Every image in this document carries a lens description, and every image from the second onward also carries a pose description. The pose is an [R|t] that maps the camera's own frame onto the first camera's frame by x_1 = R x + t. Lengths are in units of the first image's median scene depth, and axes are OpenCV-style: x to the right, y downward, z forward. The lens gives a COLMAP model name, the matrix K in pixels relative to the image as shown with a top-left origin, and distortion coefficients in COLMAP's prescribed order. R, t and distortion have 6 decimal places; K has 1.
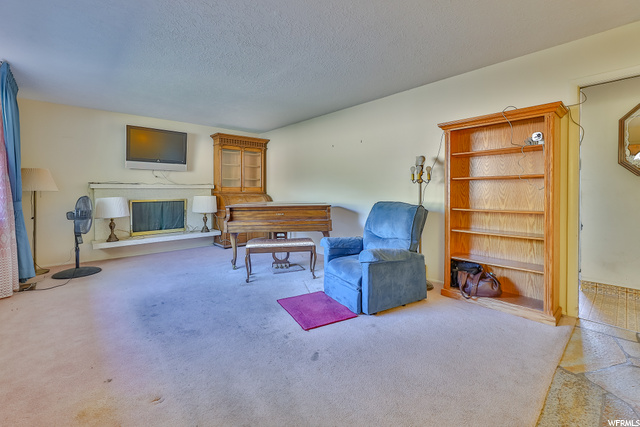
lens RADIAL K [[280.9, 0, 322.4], [0, 280.9, 189.8], [0, 0, 1]] dist [-0.001660, -0.000197]
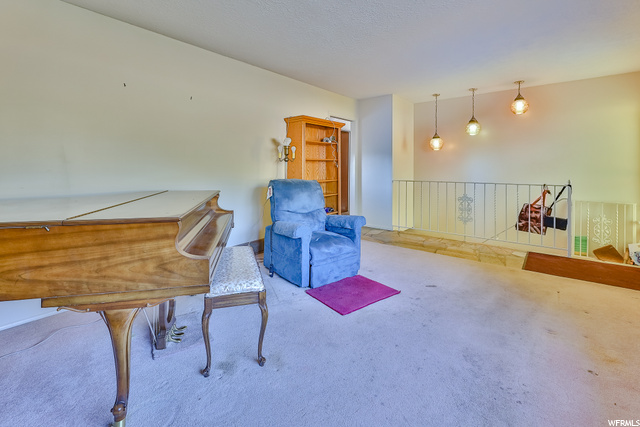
lens RADIAL K [[285.3, 0, 320.8], [0, 285.3, 170.4], [0, 0, 1]] dist [-0.002986, -0.000384]
pose [[-0.147133, -0.004754, 0.989105, -0.546917], [0.001875, 0.999985, 0.005086, 0.005365], [-0.989115, 0.002603, -0.147122, 0.711623]]
